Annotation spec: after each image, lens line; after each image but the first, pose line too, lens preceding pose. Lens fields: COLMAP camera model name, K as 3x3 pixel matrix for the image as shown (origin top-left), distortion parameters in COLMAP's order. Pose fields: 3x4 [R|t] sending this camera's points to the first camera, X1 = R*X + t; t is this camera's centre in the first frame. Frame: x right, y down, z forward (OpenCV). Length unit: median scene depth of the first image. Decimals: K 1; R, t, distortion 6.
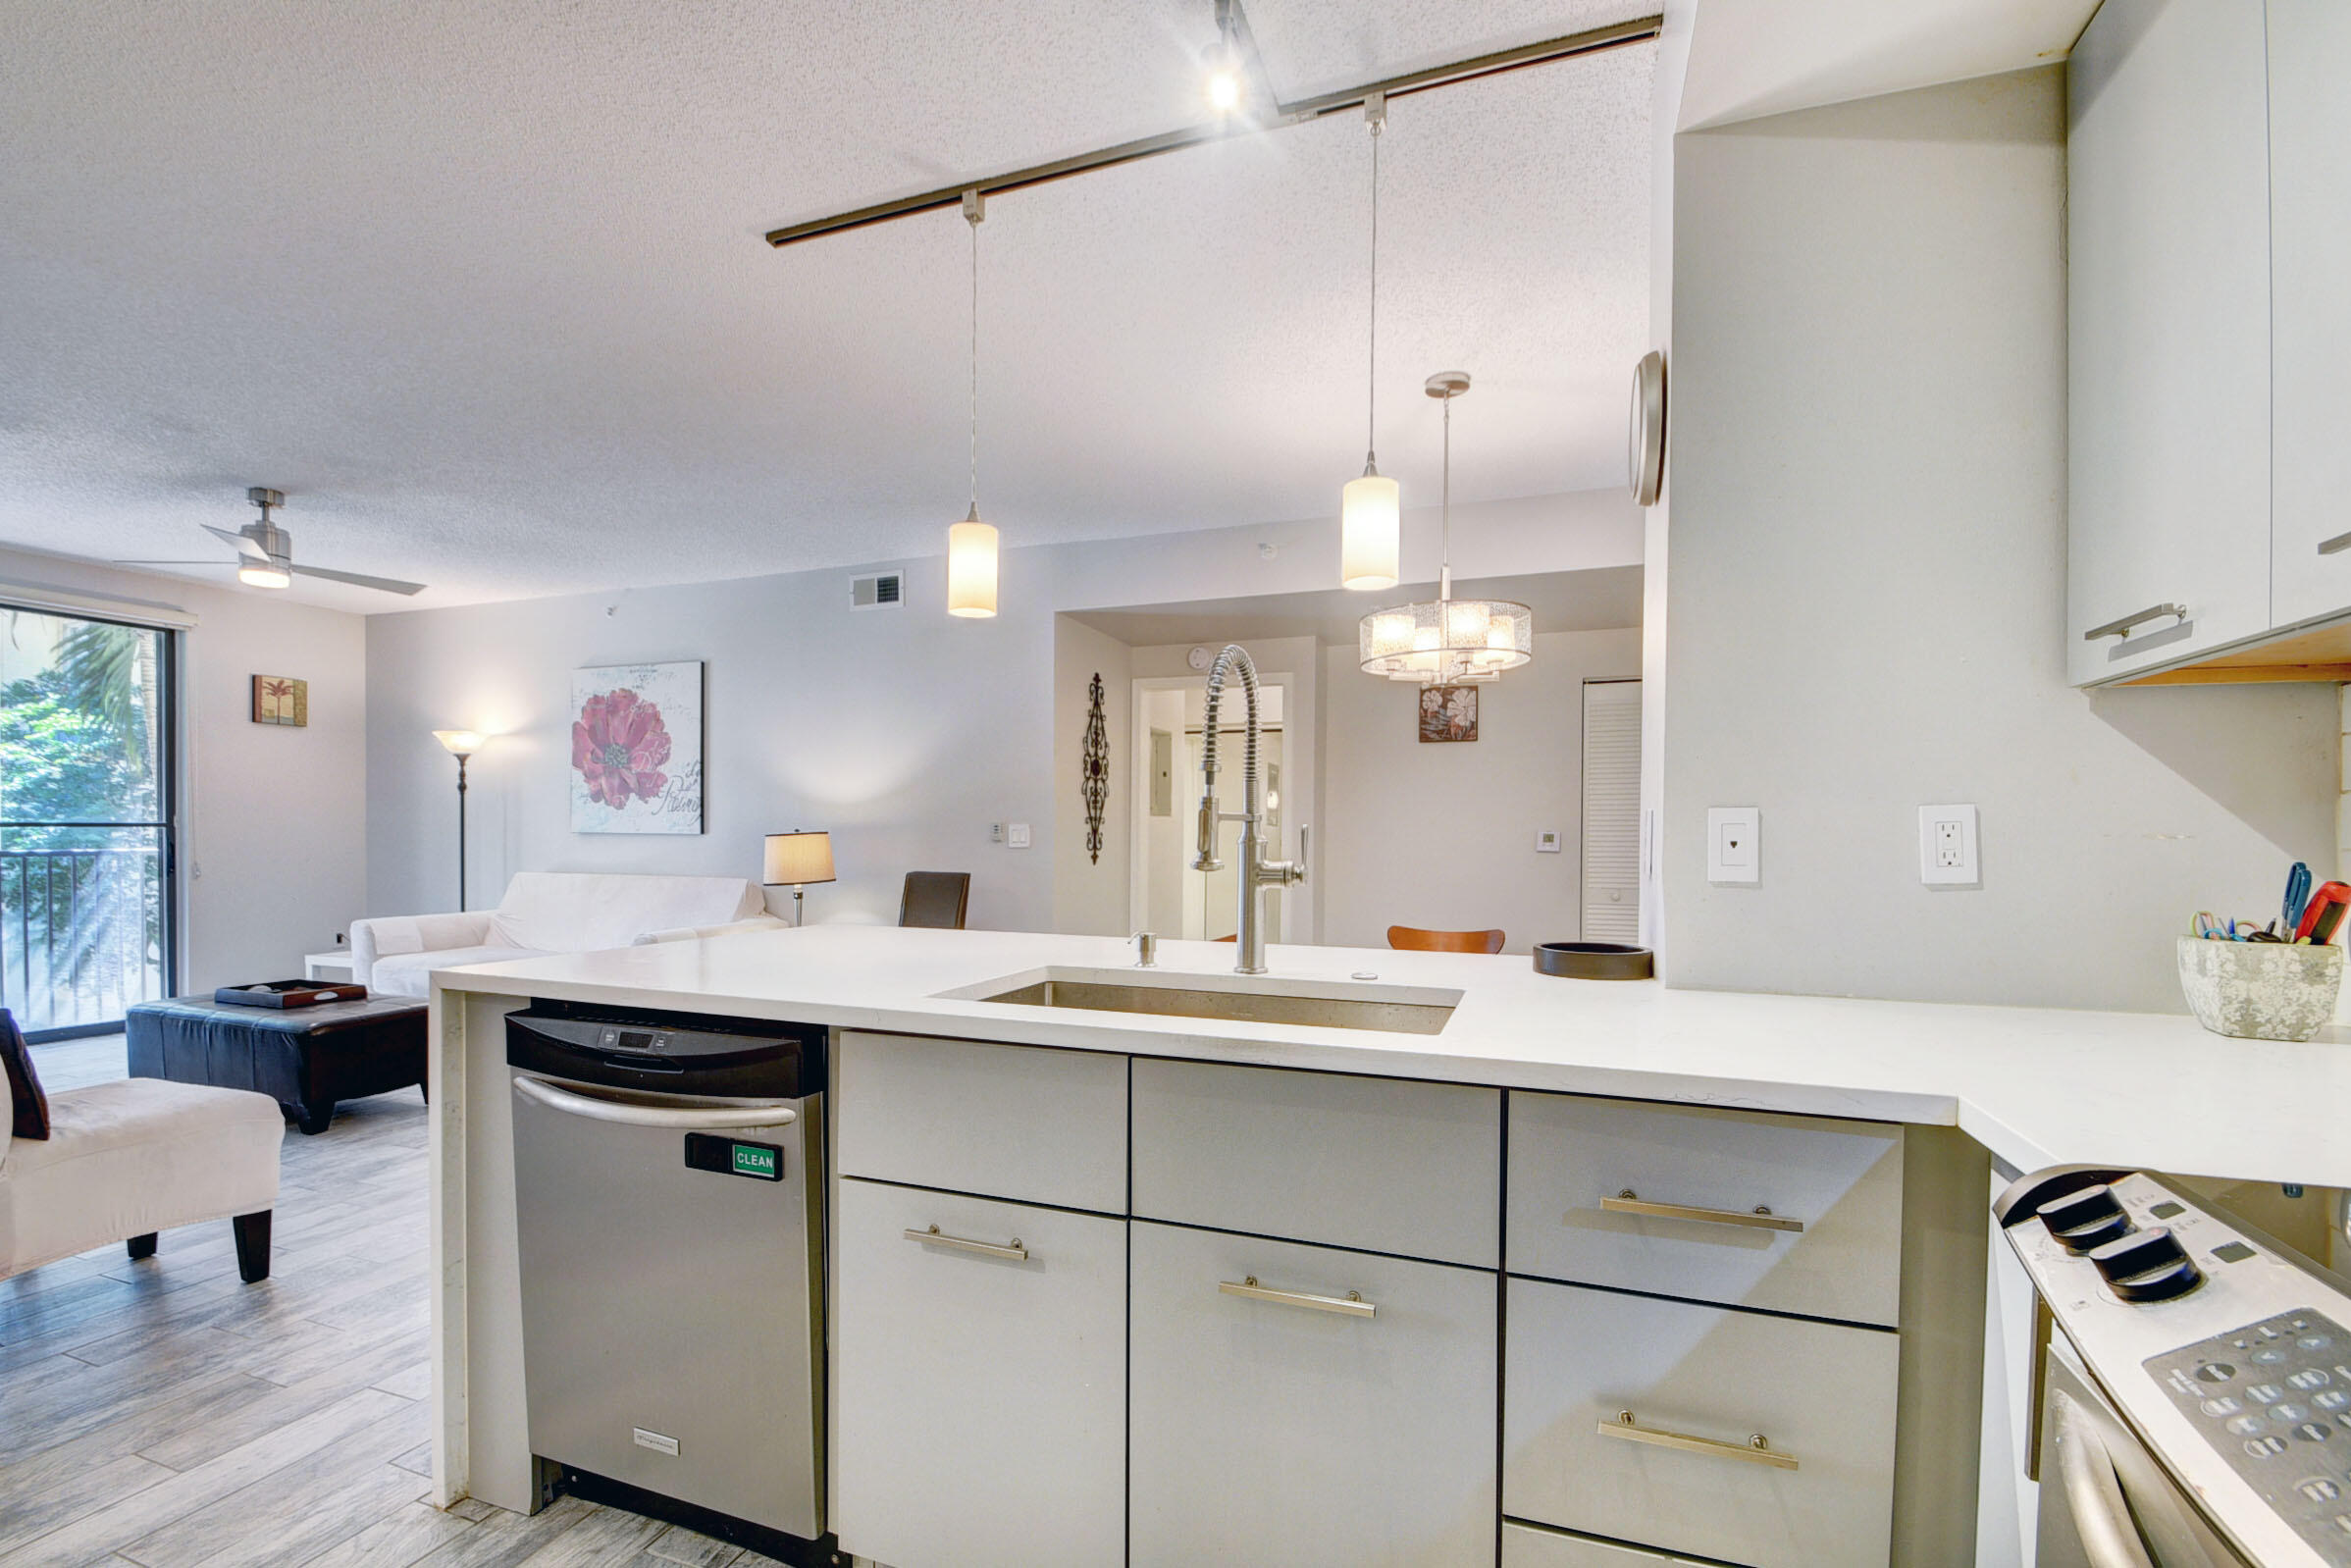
lens RADIAL K [[1038.1, 0, 1158.4], [0, 1038.1, 846.0], [0, 0, 1]] dist [0.015474, -0.016735]
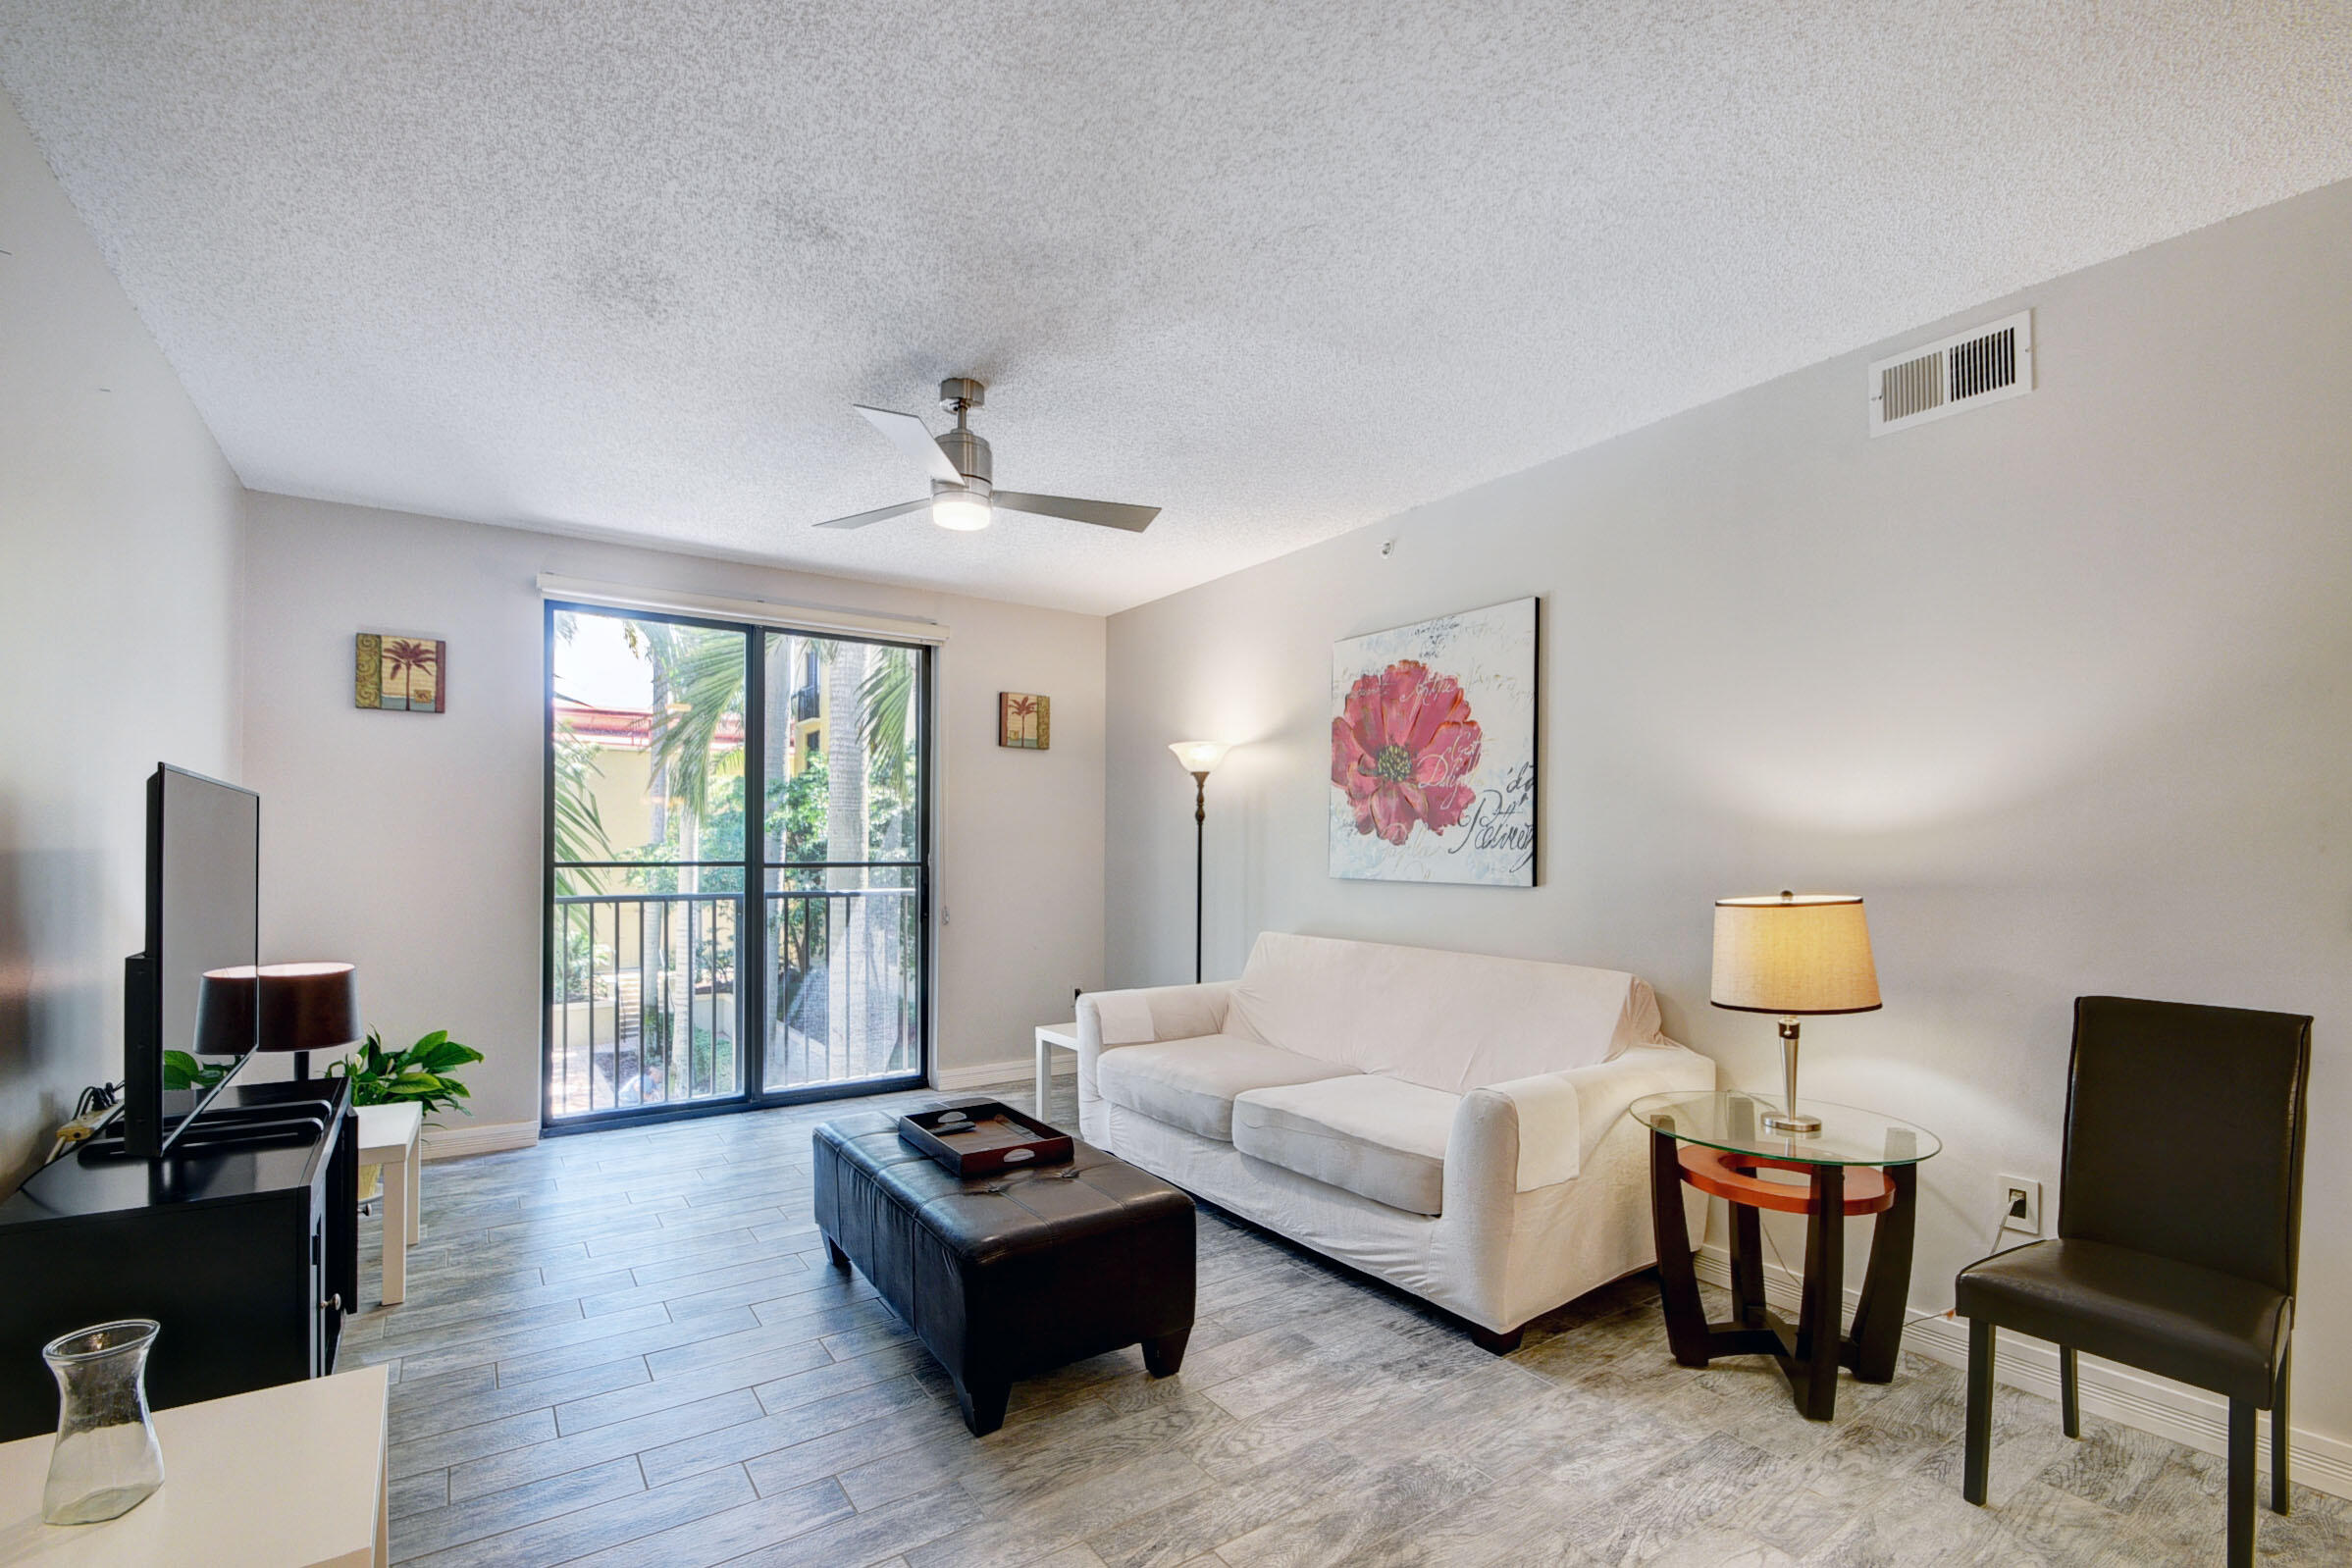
lens RADIAL K [[1027.7, 0, 1162.3], [0, 1027.7, 855.0], [0, 0, 1]] dist [0.009828, -0.016398]
pose [[0.814848, 0.002719, -0.579669, -0.276701], [-0.007821, 0.999950, -0.006304, -0.024607], [0.579622, 0.009670, 0.814828, 0.405072]]
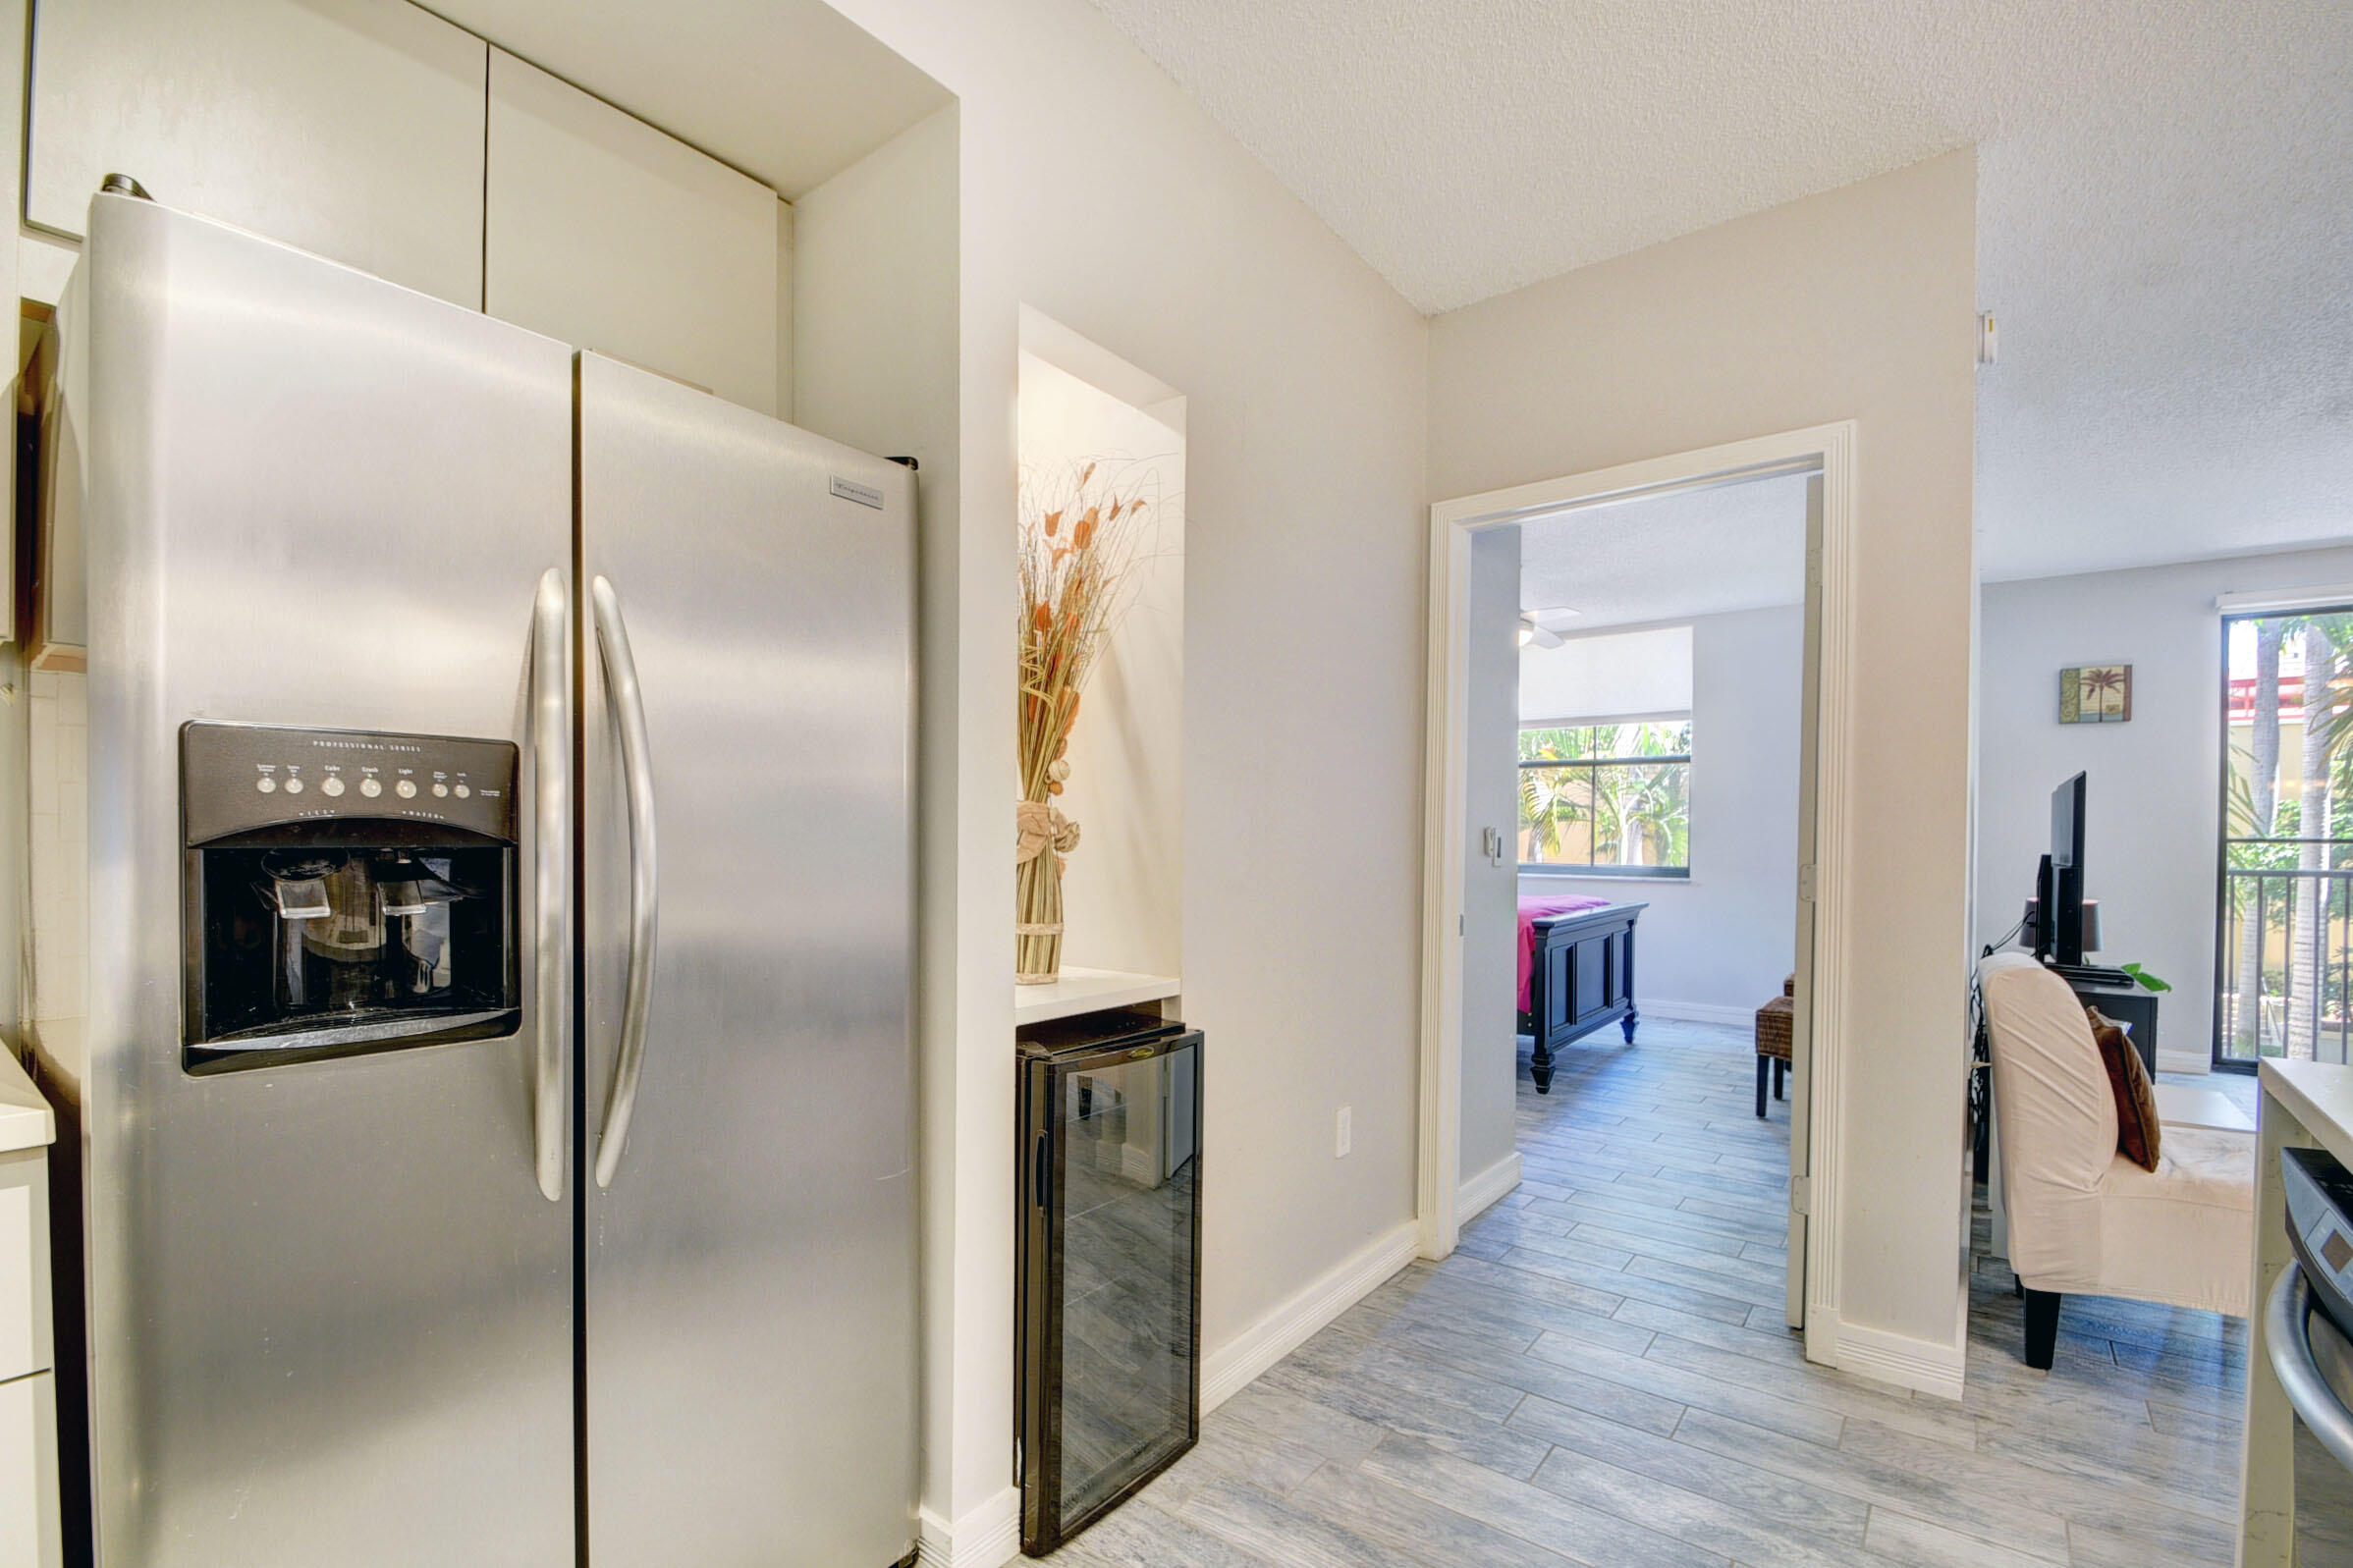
lens RADIAL K [[1038.8, 0, 1159.4], [0, 1038.8, 846.1], [0, 0, 1]] dist [0.015474, -0.016735]
pose [[-0.303745, 0.002031, -0.952751, 0.045115], [-0.020544, 0.999751, 0.008681, -0.002556], [0.952532, 0.022210, -0.303628, 0.158876]]
